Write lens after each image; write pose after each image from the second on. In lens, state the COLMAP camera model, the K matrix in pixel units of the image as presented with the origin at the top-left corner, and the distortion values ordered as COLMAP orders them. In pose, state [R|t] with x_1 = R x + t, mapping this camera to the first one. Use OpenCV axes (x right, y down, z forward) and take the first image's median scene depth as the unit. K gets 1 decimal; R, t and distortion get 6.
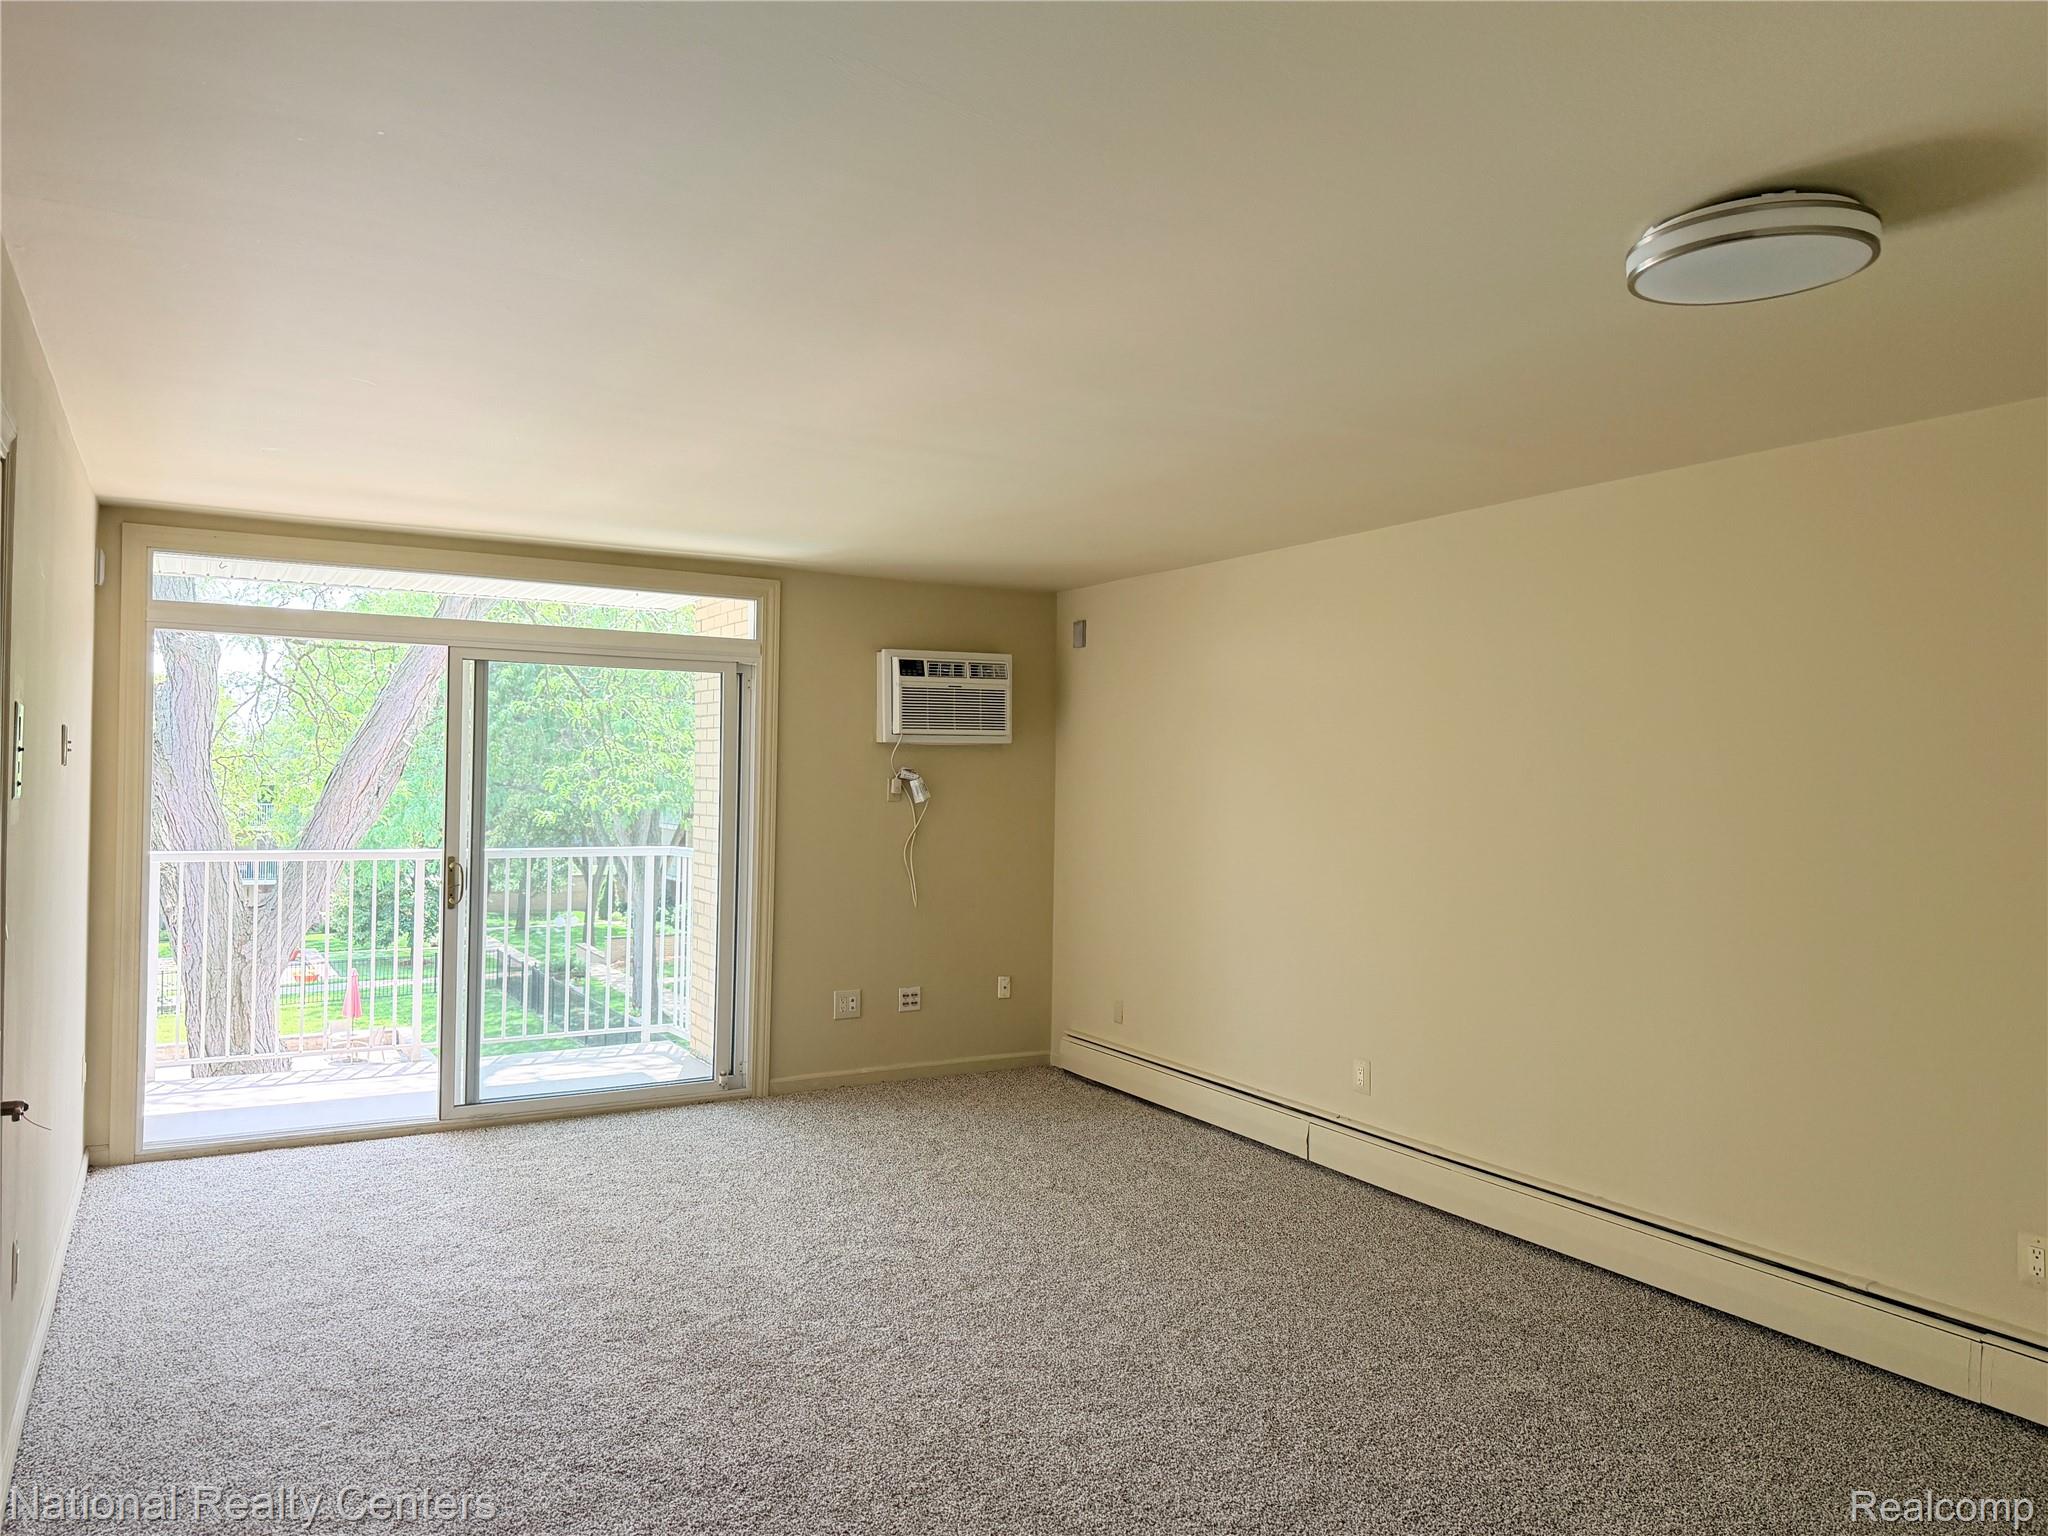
lens RADIAL K [[1429.9, 0, 1026.7], [0, 1429.9, 769.1], [0, 0, 1]] dist [-0.000998, -0.001407]
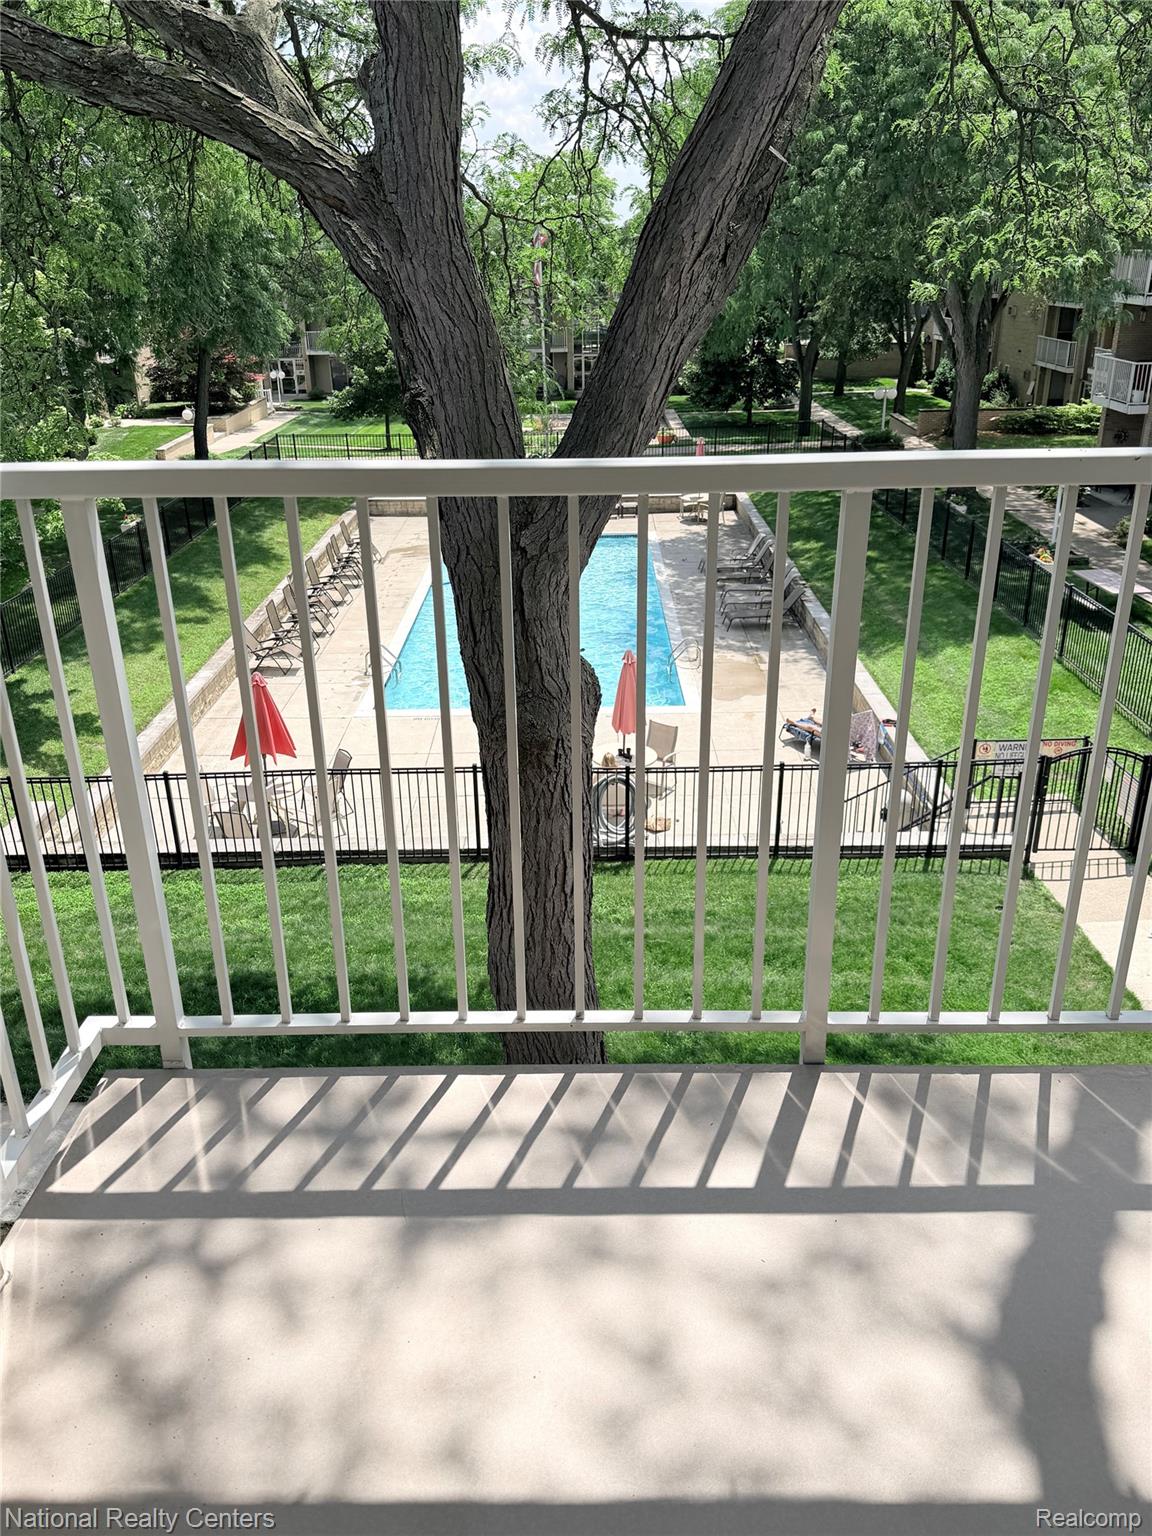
lens RADIAL K [[1178.4, 0, 576.1], [0, 1178.4, 768.9], [0, 0, 1]] dist [-0.002978, -0.001662]
pose [[0.856527, 0.180220, -0.483614, -0.173331], [0.034811, 0.914742, 0.402535, 0.008755], [0.514927, -0.361617, 0.777228, 0.381654]]
